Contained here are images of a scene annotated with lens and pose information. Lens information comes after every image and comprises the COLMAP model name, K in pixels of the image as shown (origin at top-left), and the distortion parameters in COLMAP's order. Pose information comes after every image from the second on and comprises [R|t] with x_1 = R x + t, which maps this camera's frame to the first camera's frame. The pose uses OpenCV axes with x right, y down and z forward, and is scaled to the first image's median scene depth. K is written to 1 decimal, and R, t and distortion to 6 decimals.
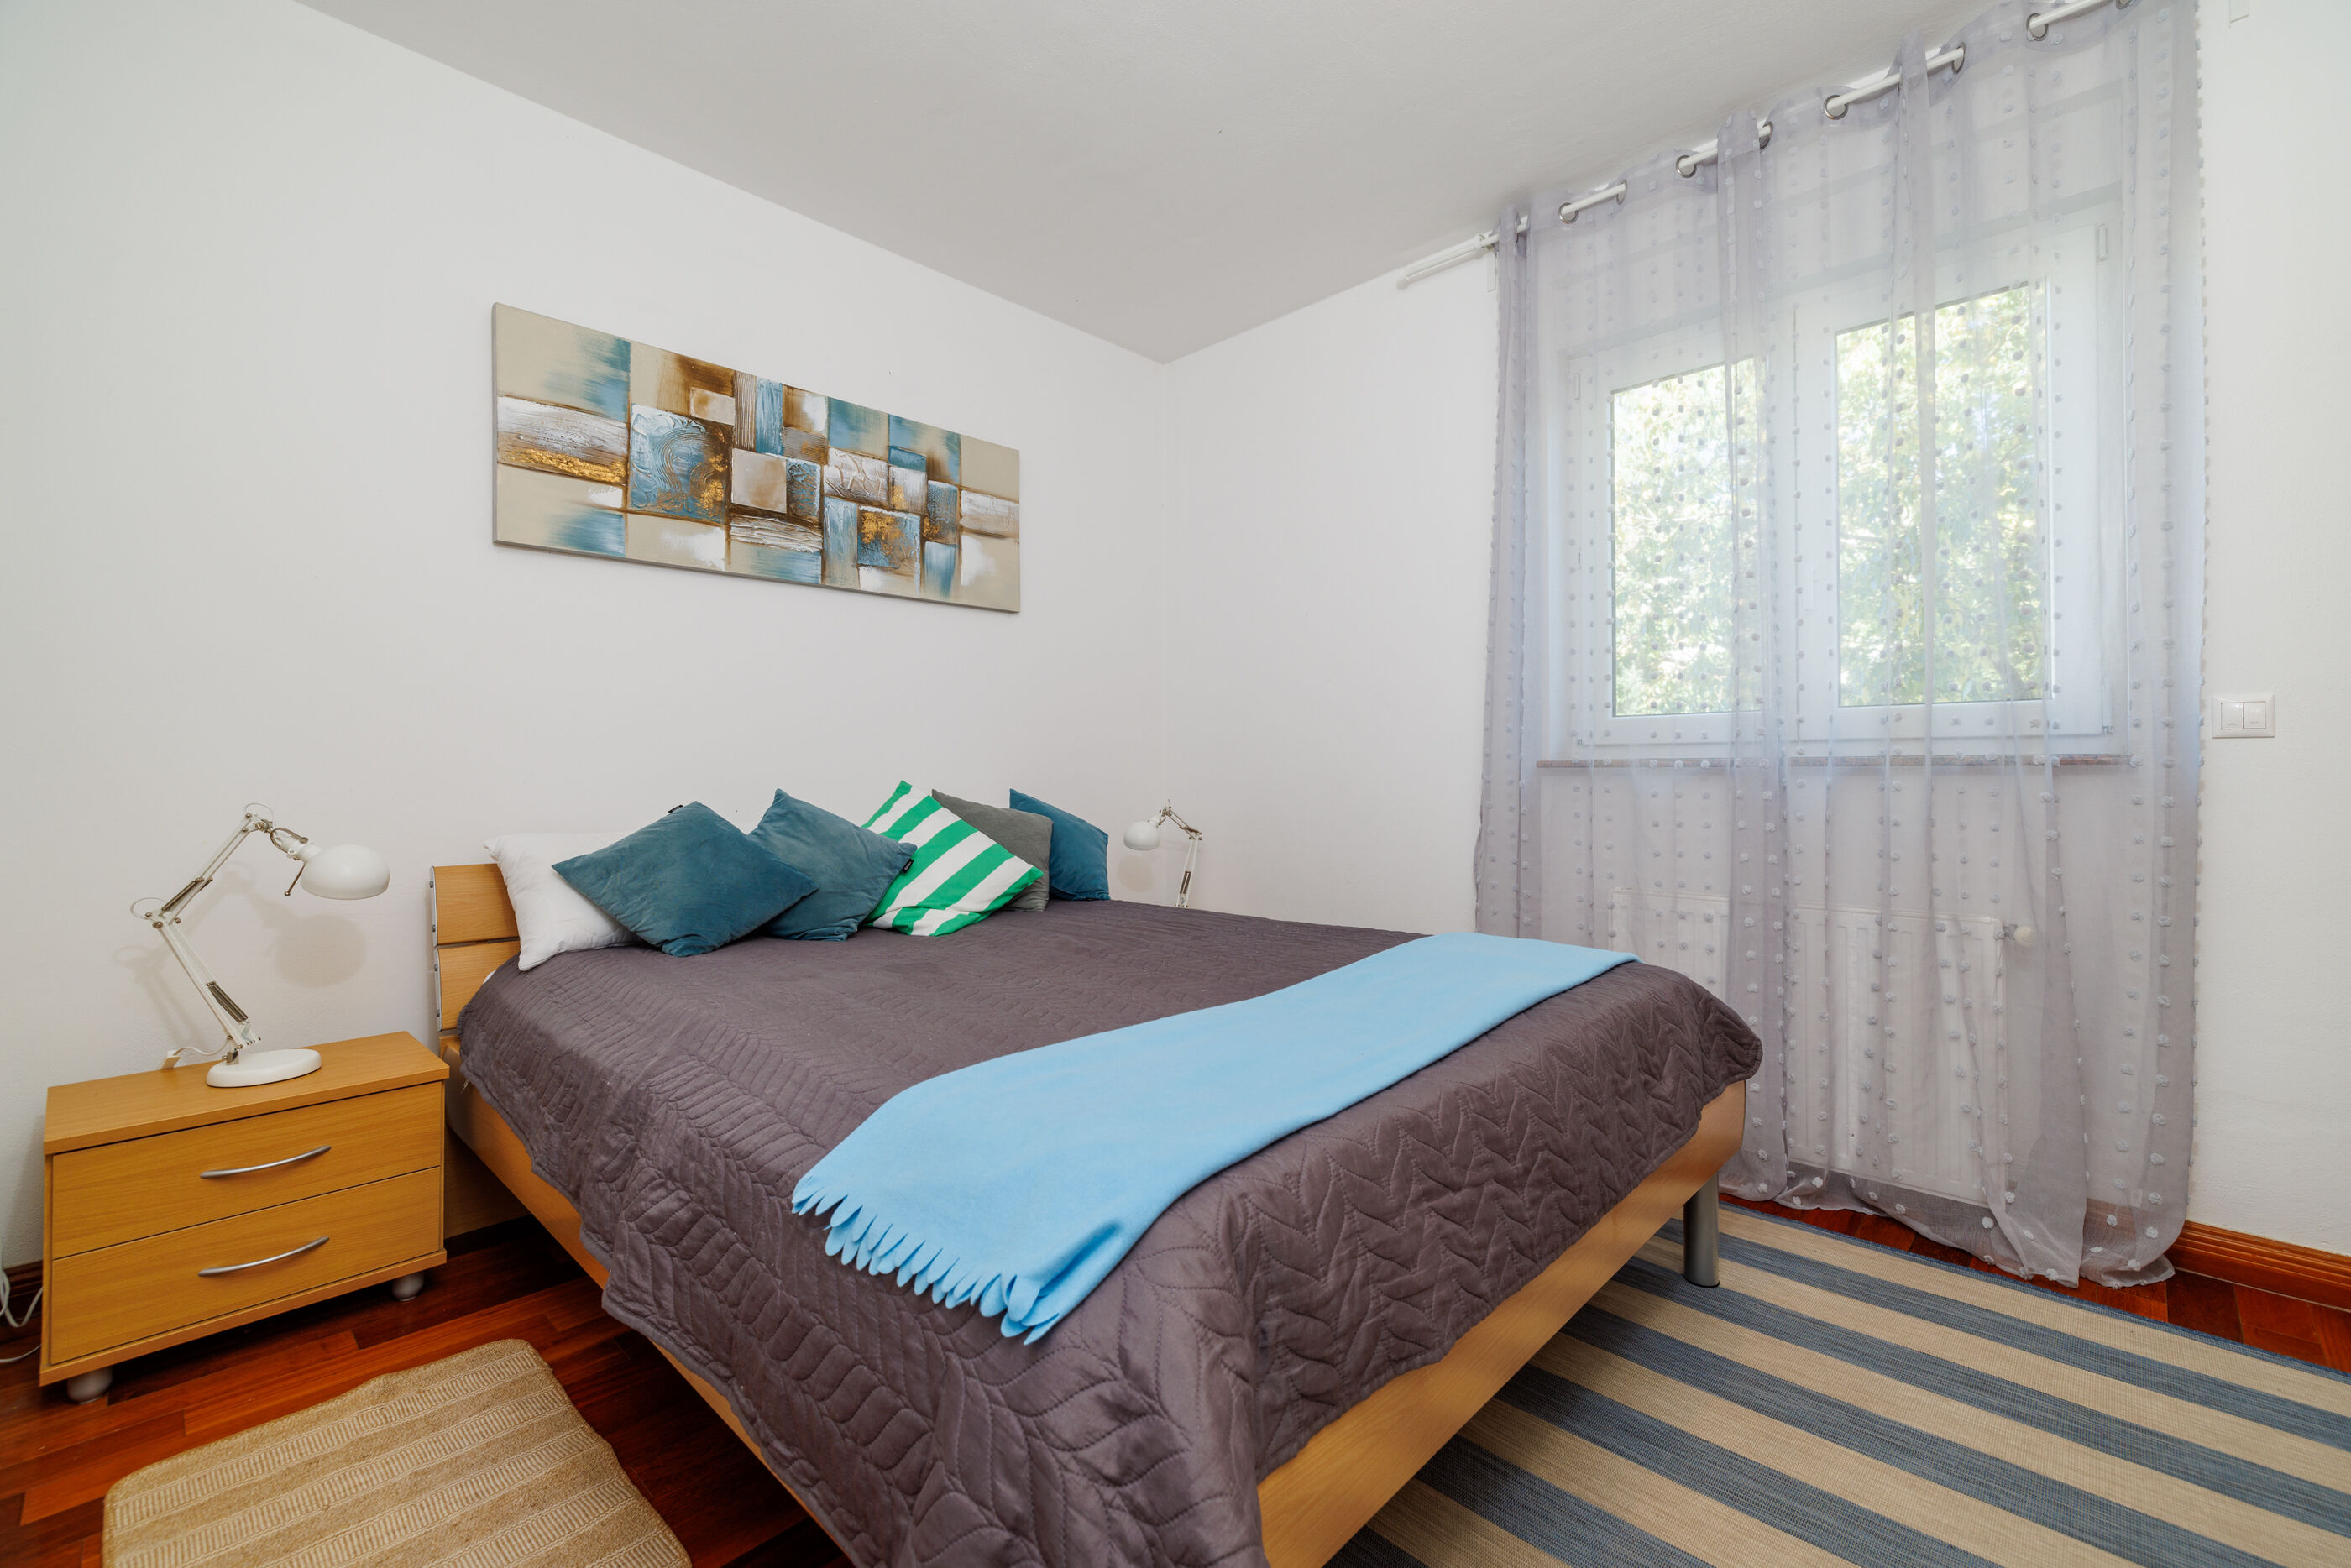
lens RADIAL K [[994.9, 0, 1181.3], [0, 994.9, 774.8], [0, 0, 1]] dist [0.002644, -0.000814]
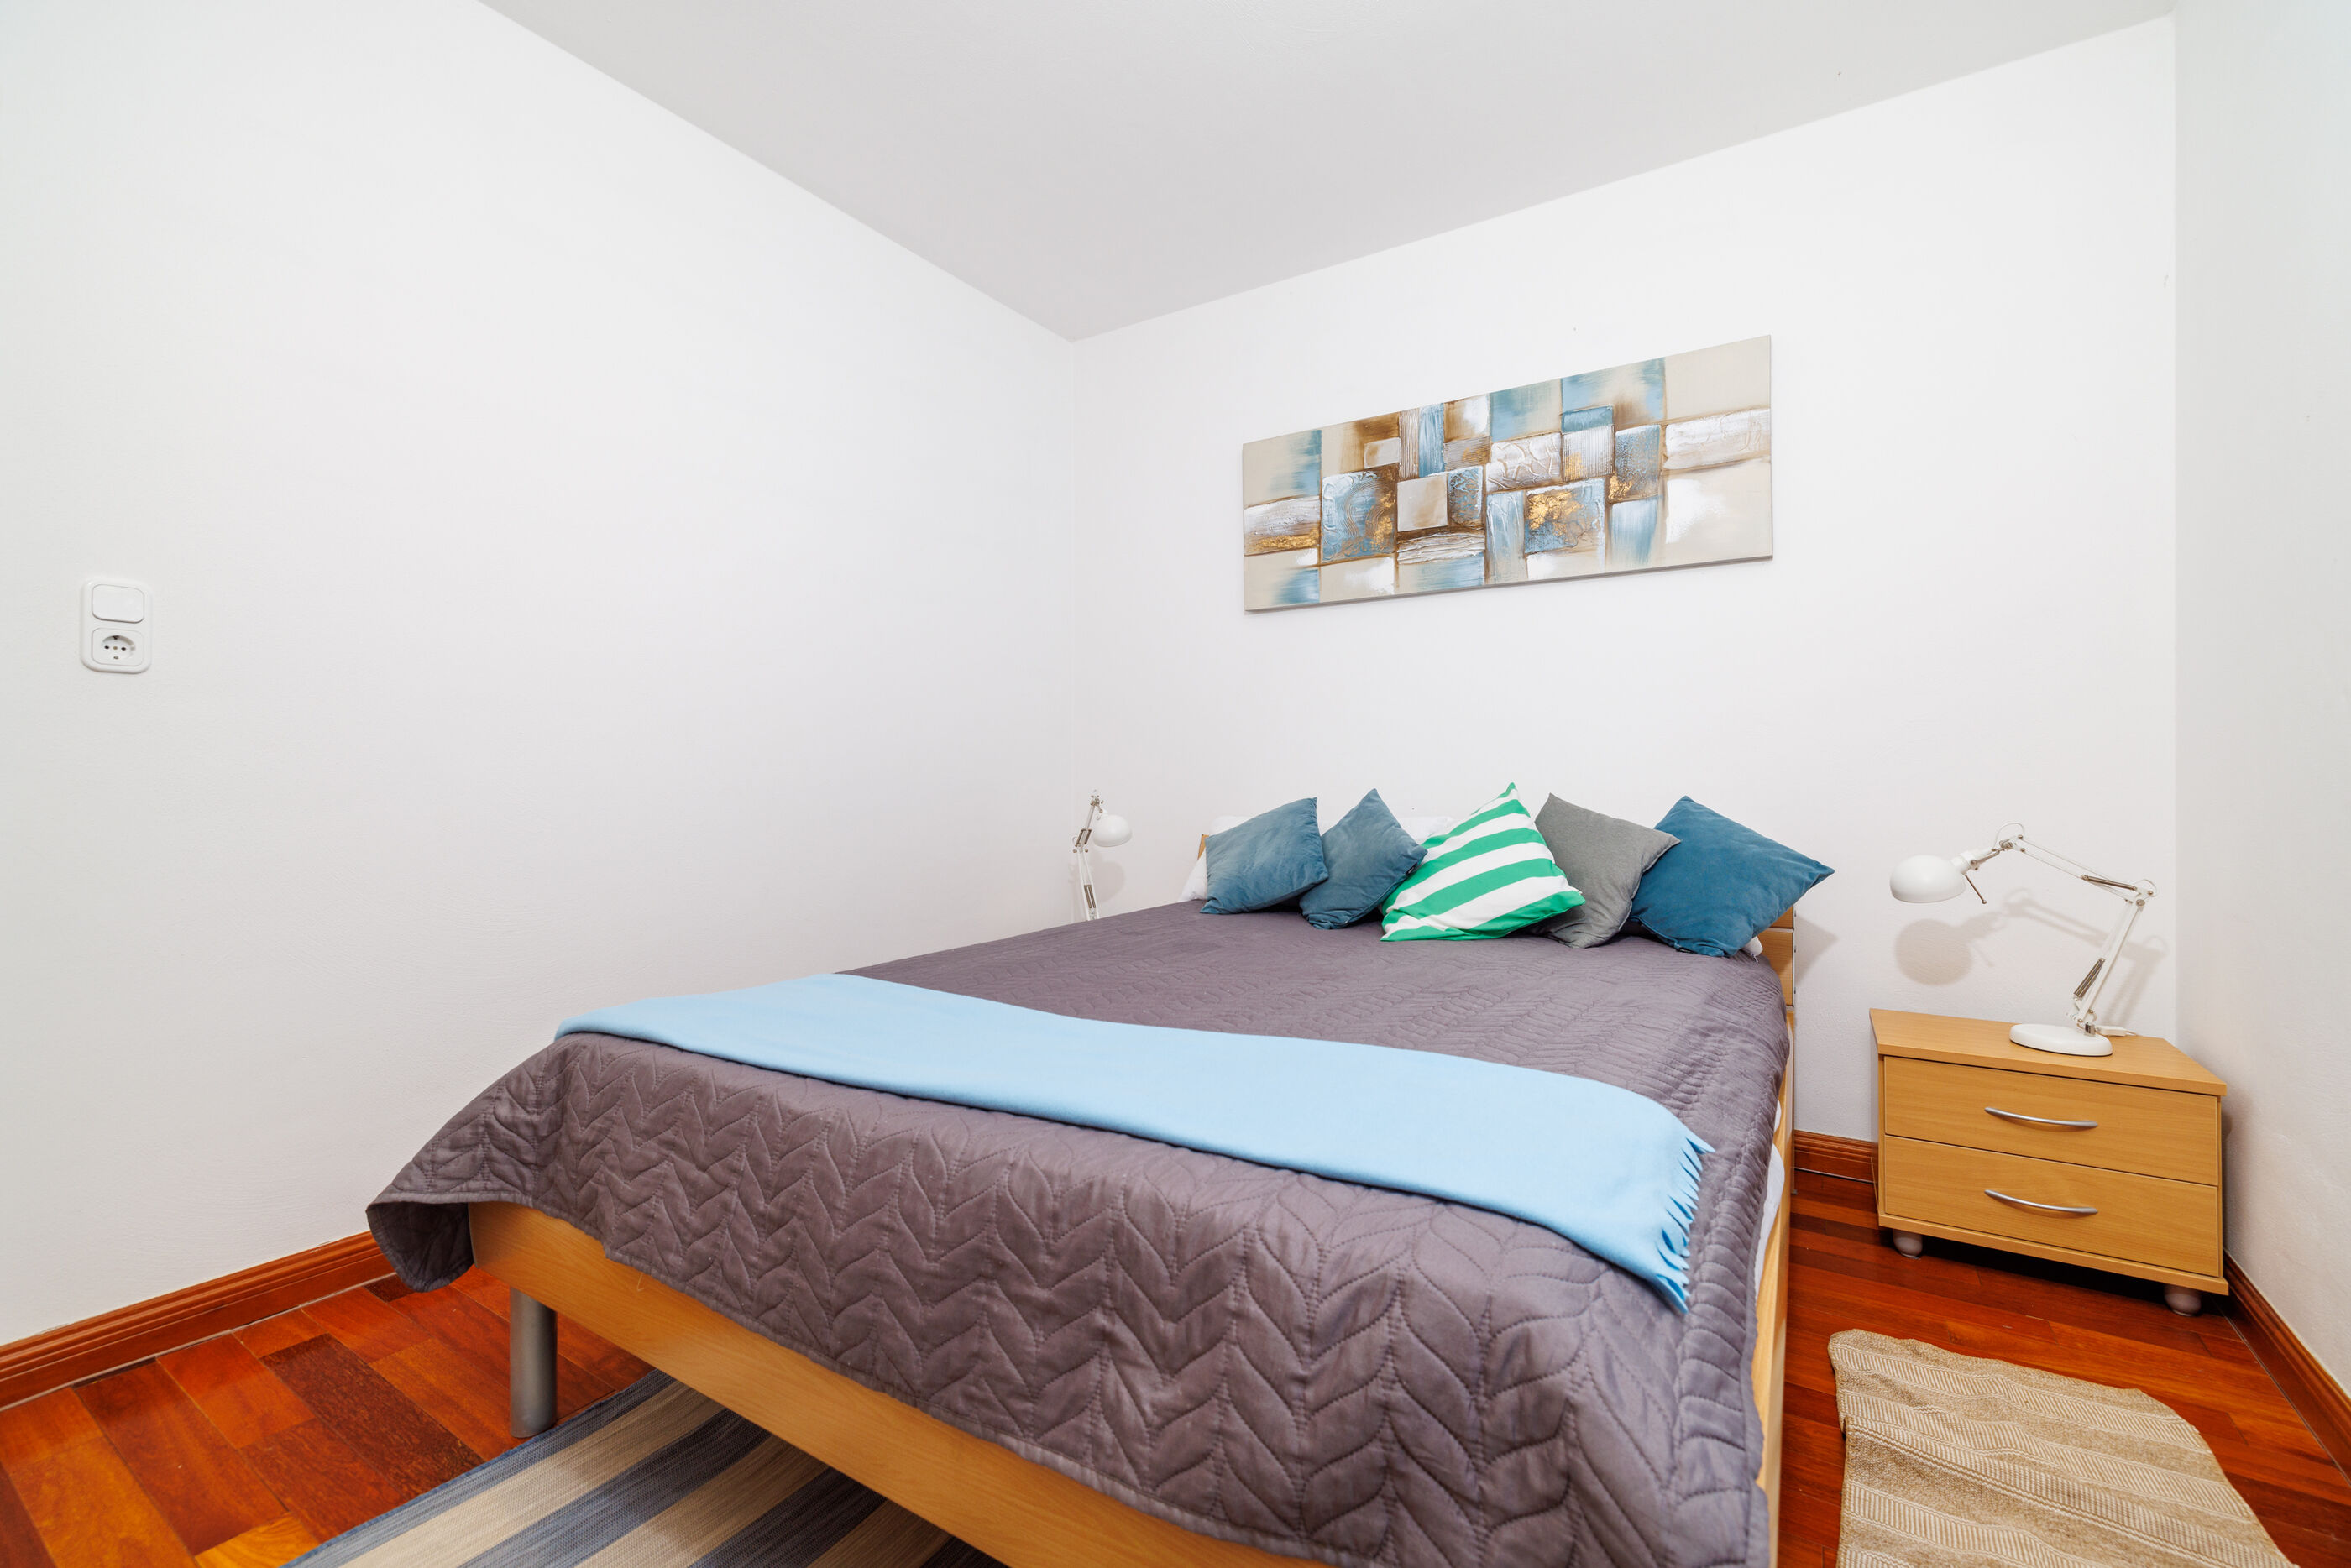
lens RADIAL K [[994.9, 0, 1181.2], [0, 994.9, 779.3], [0, 0, 1]] dist [0.002644, -0.000814]
pose [[0.191770, 0.008945, -0.981399, 0.570887], [-0.004000, 0.999957, 0.008332, -0.004279], [0.981432, 0.002328, 0.191798, 0.523100]]
